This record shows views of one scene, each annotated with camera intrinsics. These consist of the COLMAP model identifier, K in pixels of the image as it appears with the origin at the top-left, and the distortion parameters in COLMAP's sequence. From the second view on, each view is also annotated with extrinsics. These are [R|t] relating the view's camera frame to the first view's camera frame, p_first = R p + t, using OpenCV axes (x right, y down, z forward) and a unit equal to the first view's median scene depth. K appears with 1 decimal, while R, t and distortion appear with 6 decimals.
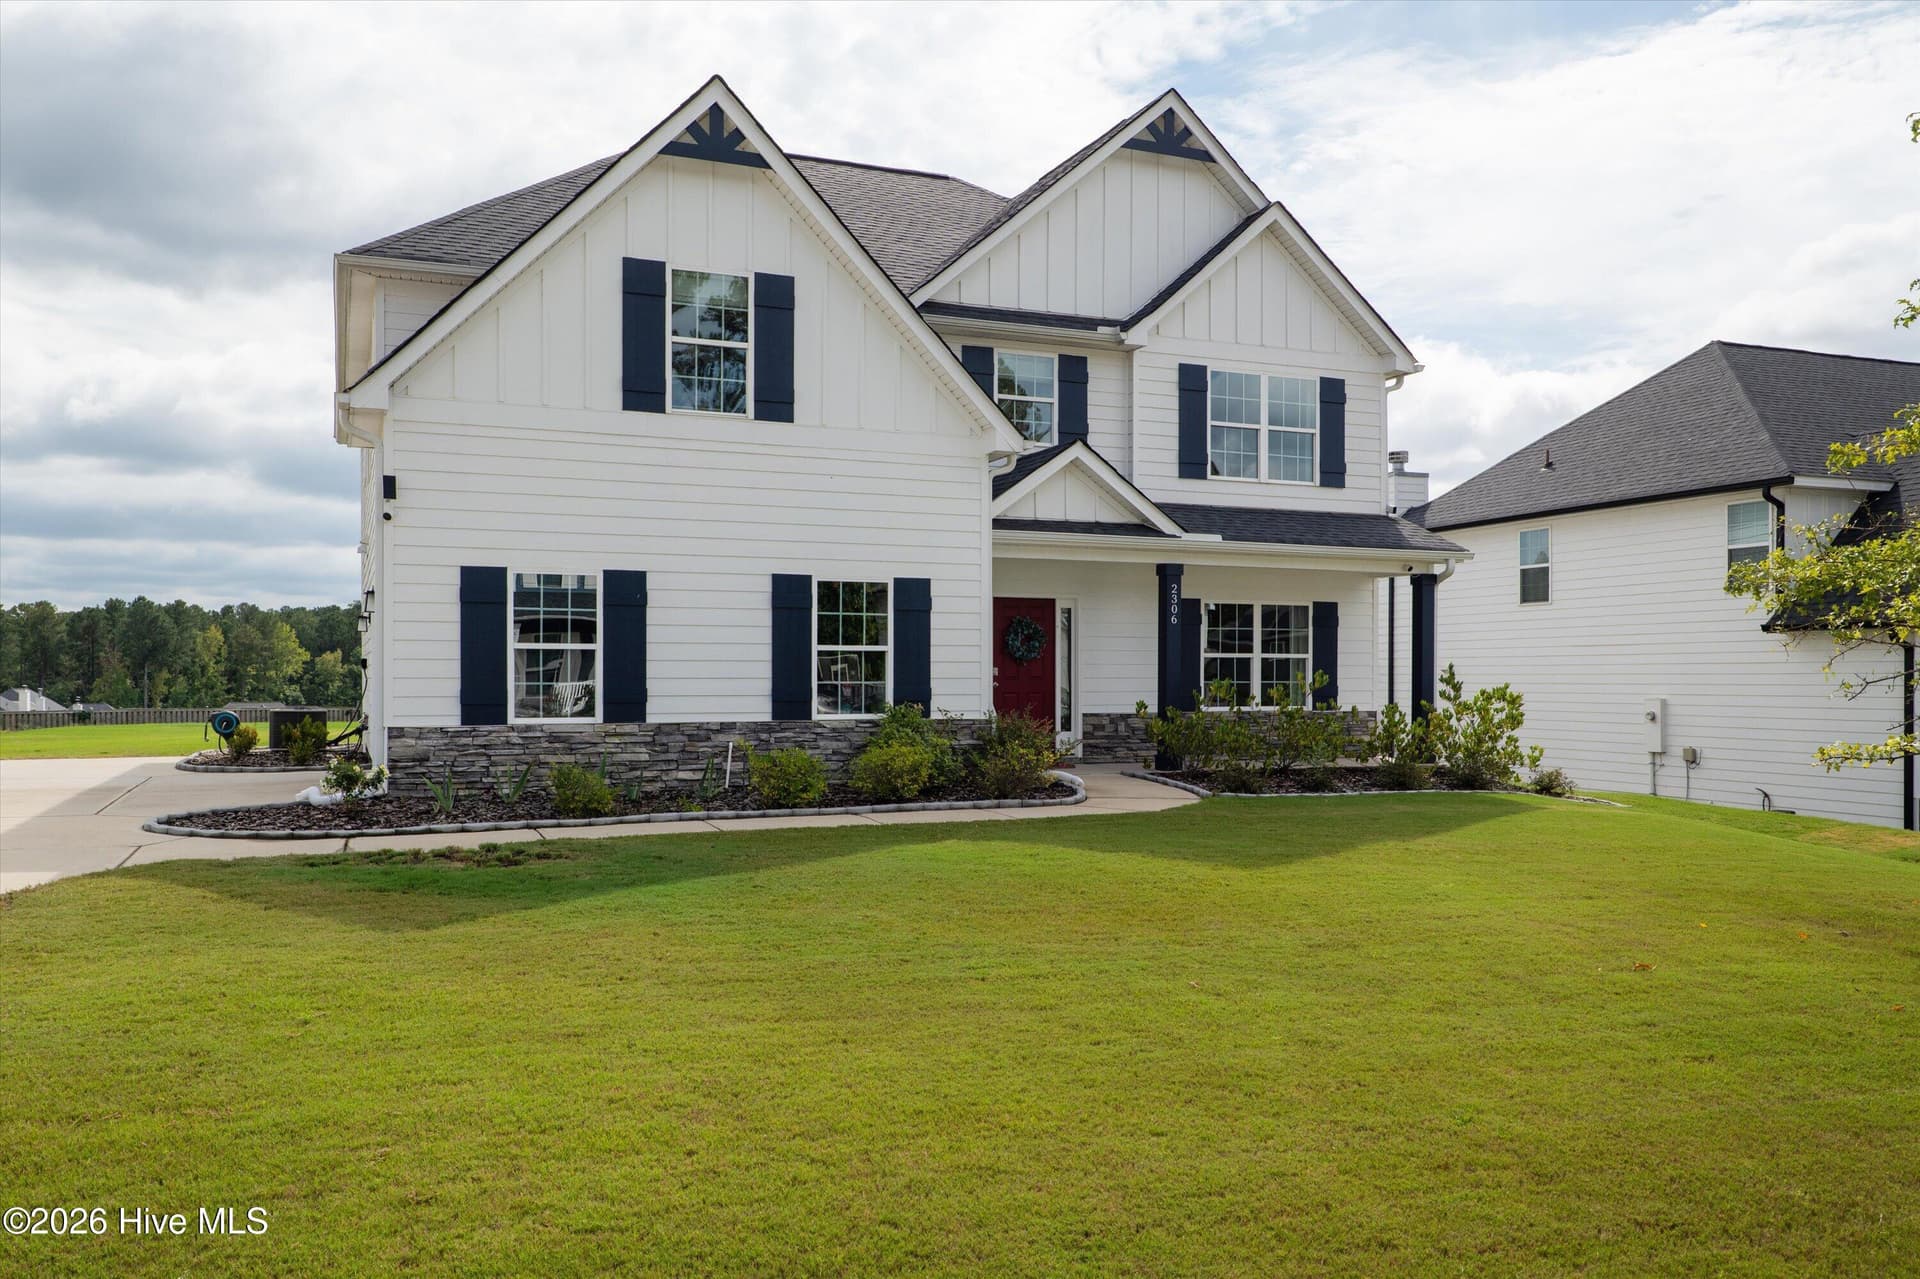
lens RADIAL K [[1565.5, 0, 955.4], [0, 1565.5, 690.1], [0, 0, 1]] dist [-0.004160, -0.001496]
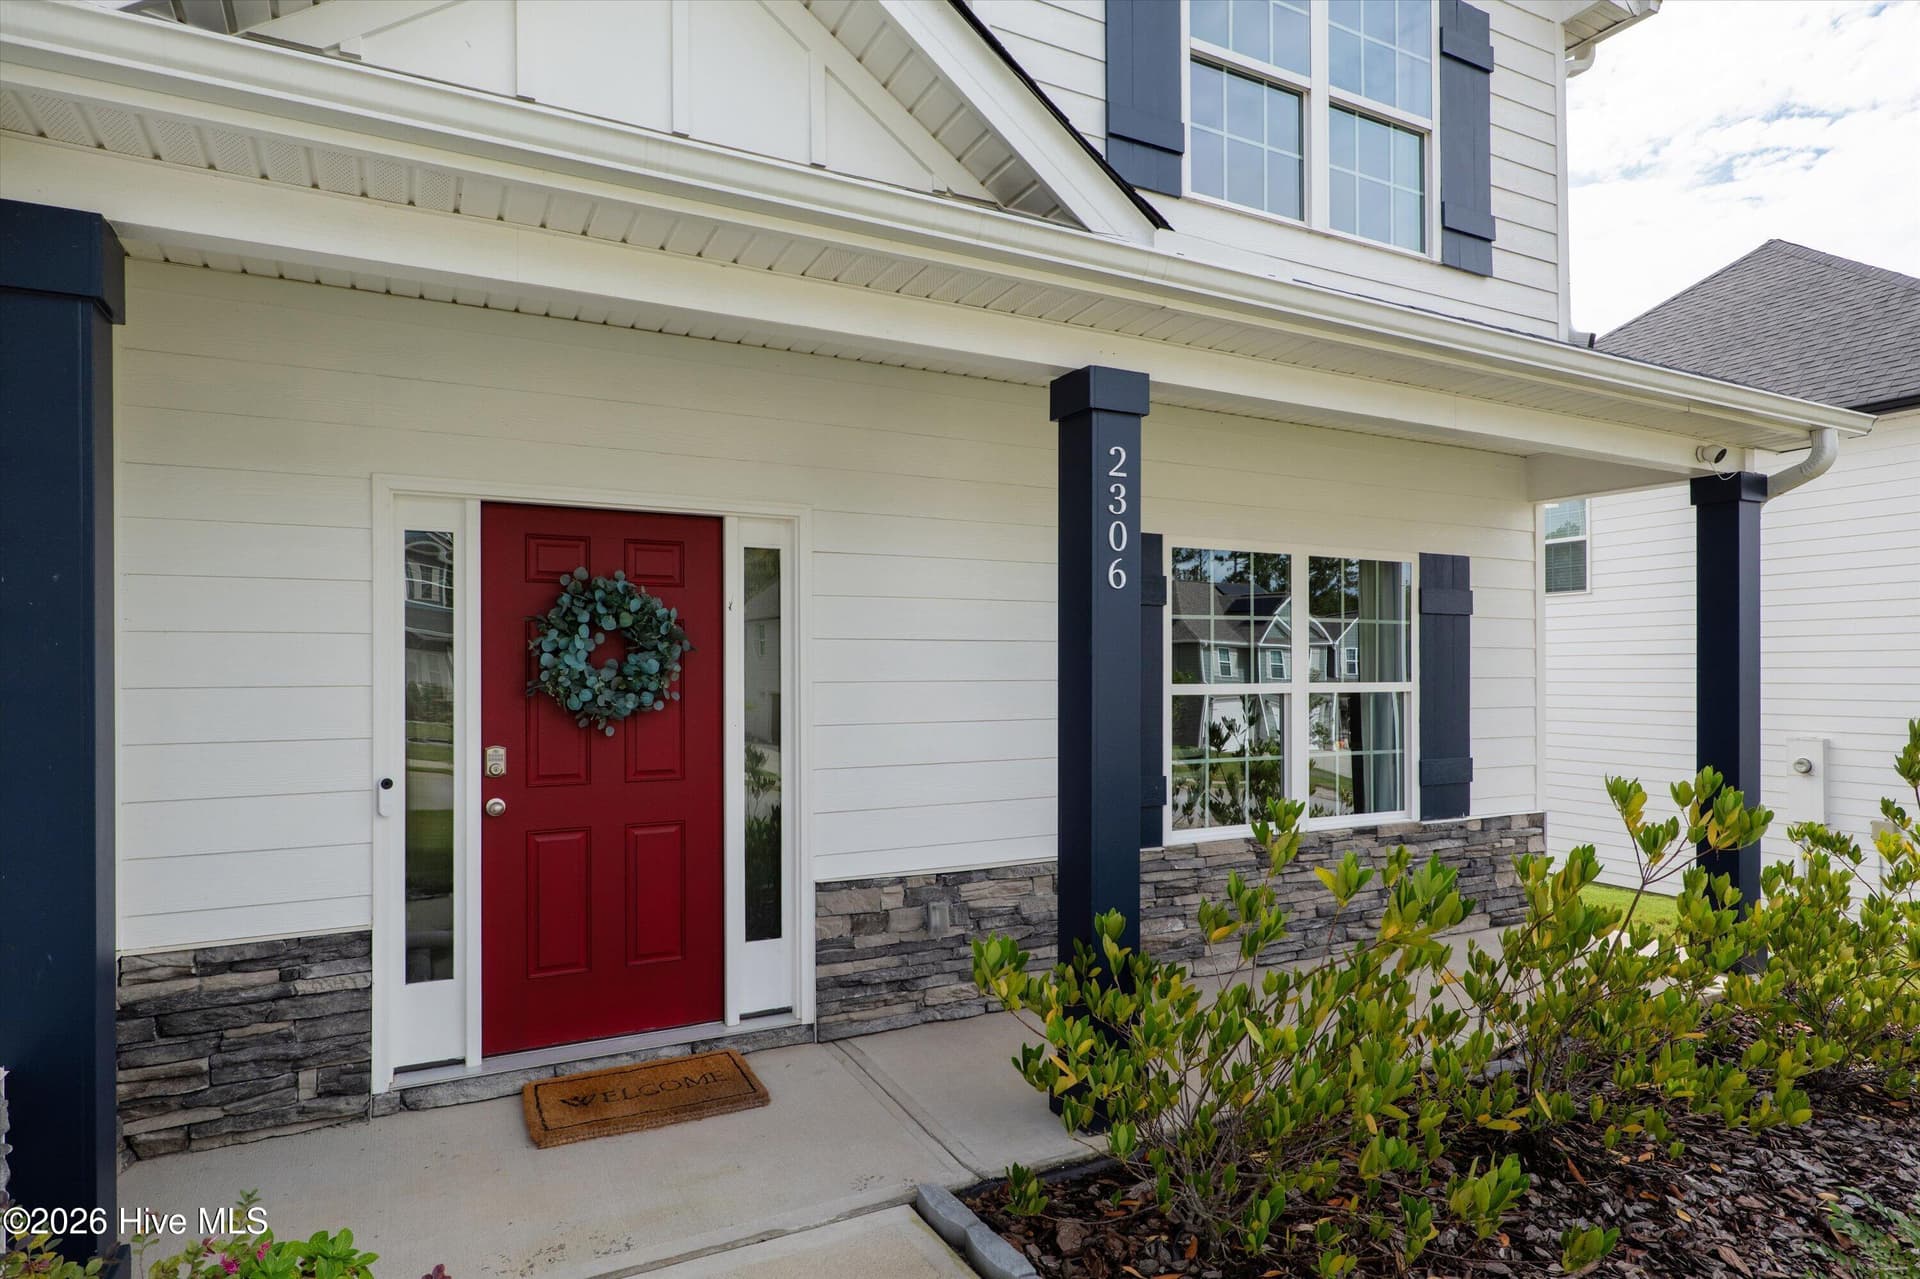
lens RADIAL K [[1144.9, 0, 960.0], [0, 1144.9, 639.5], [0, 0, 1]] dist [-0.015551, -0.000586]
pose [[0.996953, -0.001316, 0.077998, 0.091460], [0.004336, 0.999247, -0.038569, -0.024710], [-0.077889, 0.038789, 0.996207, 0.759013]]
